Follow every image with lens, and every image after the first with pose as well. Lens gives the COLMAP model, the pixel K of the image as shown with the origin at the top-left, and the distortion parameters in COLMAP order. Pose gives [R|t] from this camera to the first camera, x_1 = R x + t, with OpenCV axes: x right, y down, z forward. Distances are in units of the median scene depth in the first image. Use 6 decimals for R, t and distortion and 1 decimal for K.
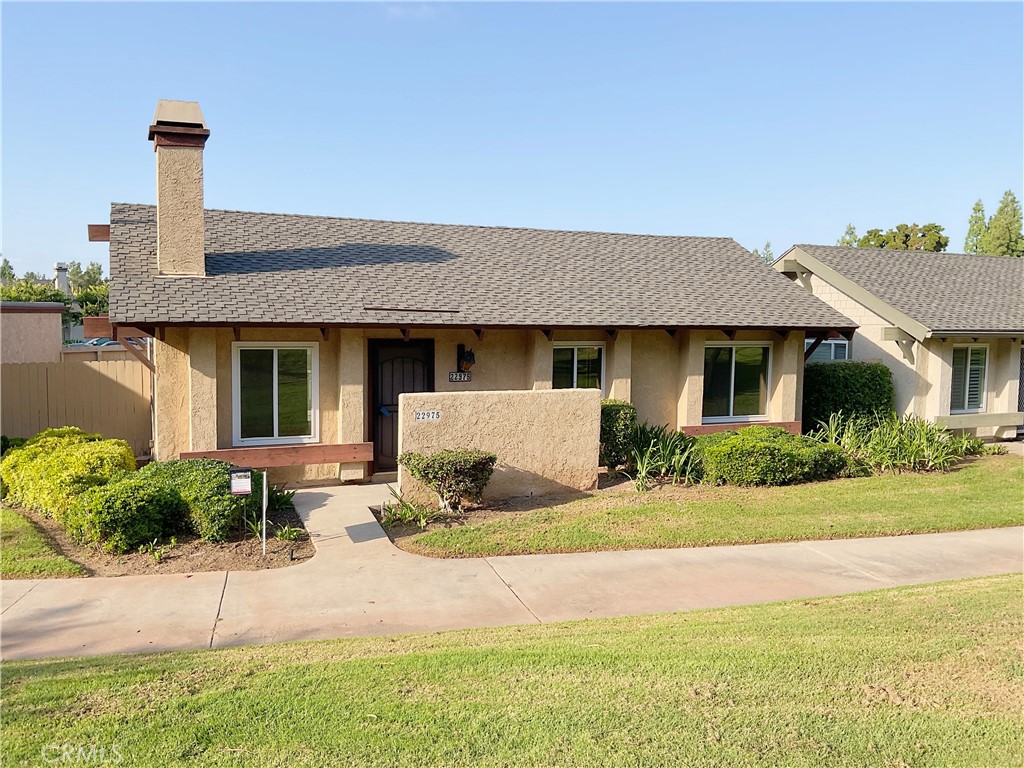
lens RADIAL K [[865.0, 0, 511.3], [0, 865.0, 380.7], [0, 0, 1]] dist [0.076239, -0.125592]
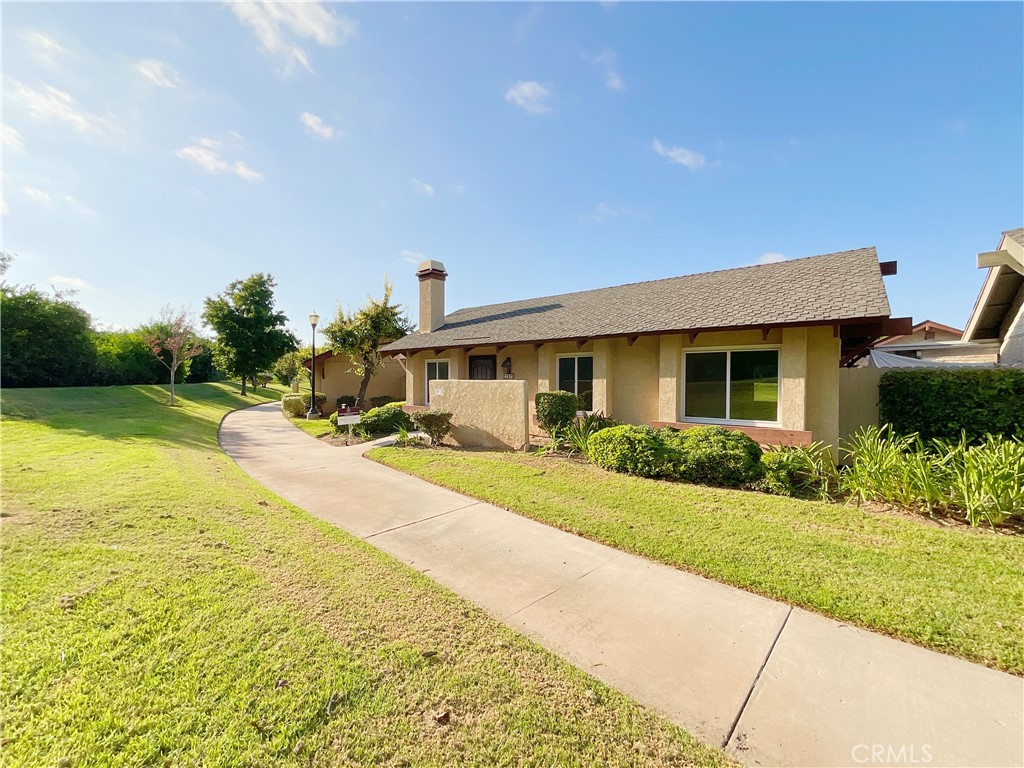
lens RADIAL K [[423.3, 0, 506.2], [0, 423.3, 378.9], [0, 0, 1]] dist [0.000600, 0.000479]
pose [[0.450541, -0.012148, -0.892673, 0.702769], [-0.065125, 0.996796, -0.046434, 0.040973], [0.890377, 0.079056, 0.448306, 0.648588]]
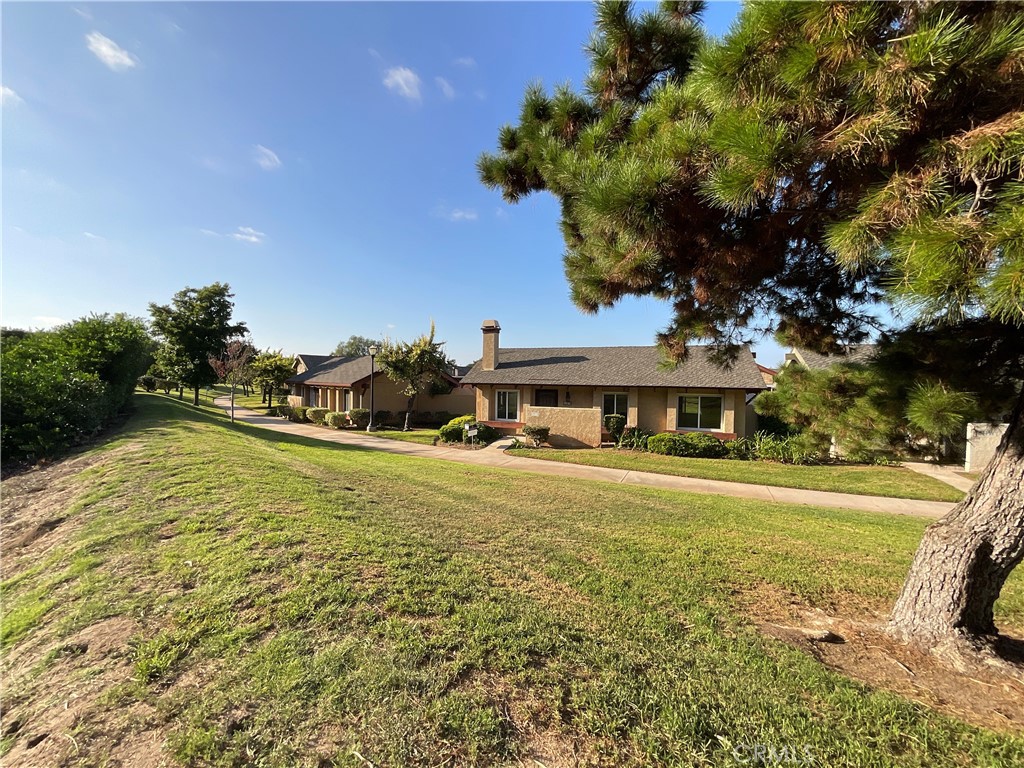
lens RADIAL K [[423.3, 0, 508.5], [0, 423.3, 382.6], [0, 0, 1]] dist [0.000600, 0.000479]
pose [[0.719840, 0.004070, -0.694128, 0.782040], [-0.057959, 0.996843, -0.054260, 0.014395], [0.691716, 0.079289, 0.717804, -0.125779]]
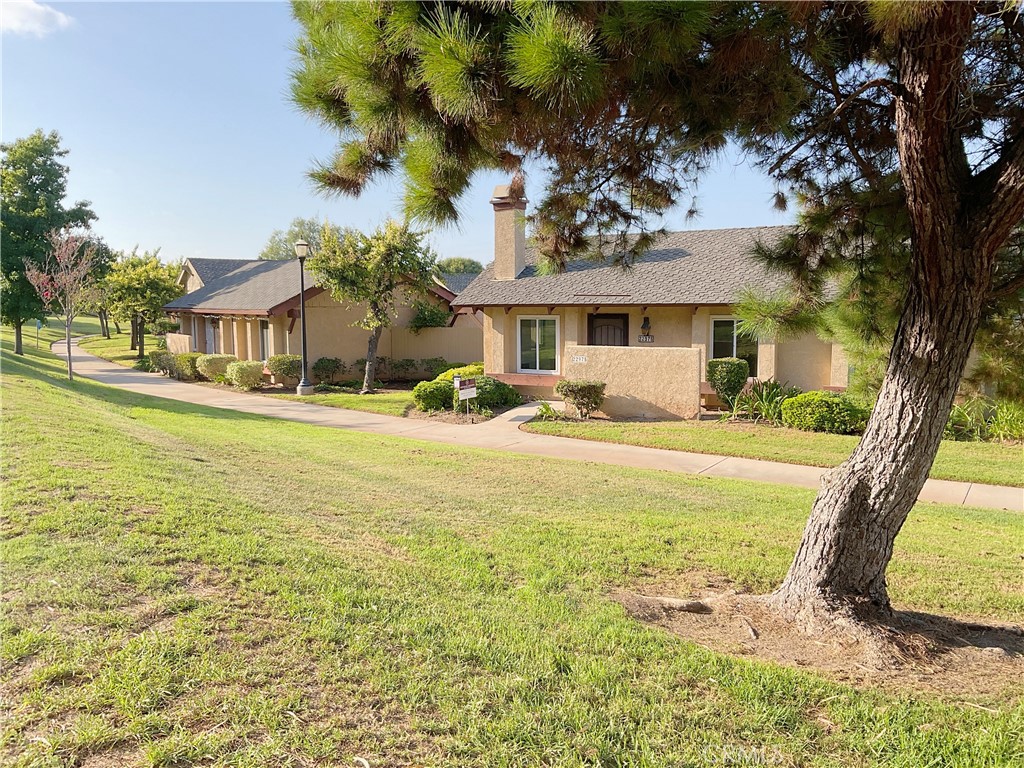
lens RADIAL K [[865.0, 0, 497.7], [0, 865.0, 382.1], [0, 0, 1]] dist [0.076239, -0.125592]
pose [[0.613054, 0.060306, -0.787736, 1.005279], [-0.046779, 0.998104, 0.040005, 0.022437], [0.788655, 0.012325, 0.614713, -0.128108]]
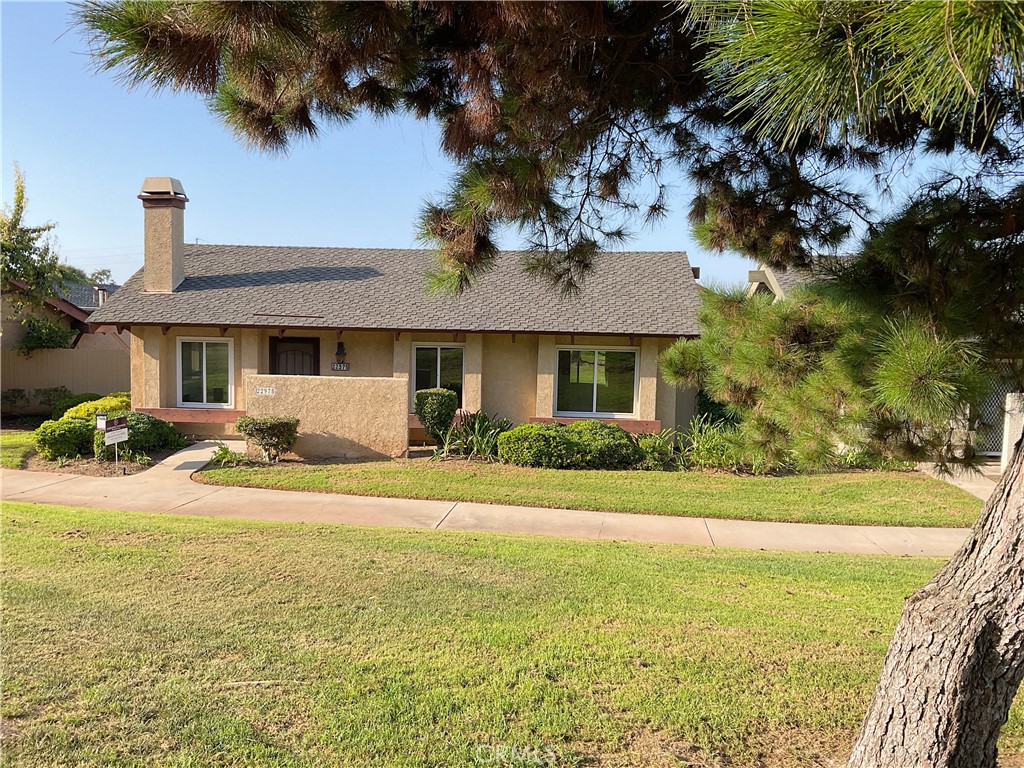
lens RADIAL K [[865.0, 0, 507.8], [0, 865.0, 380.3], [0, 0, 1]] dist [0.076239, -0.125592]
pose [[0.890229, 0.036952, -0.454012, 0.796991], [-0.043634, 0.999039, -0.004247, 0.010766], [0.453419, 0.023591, 0.890985, -0.062505]]
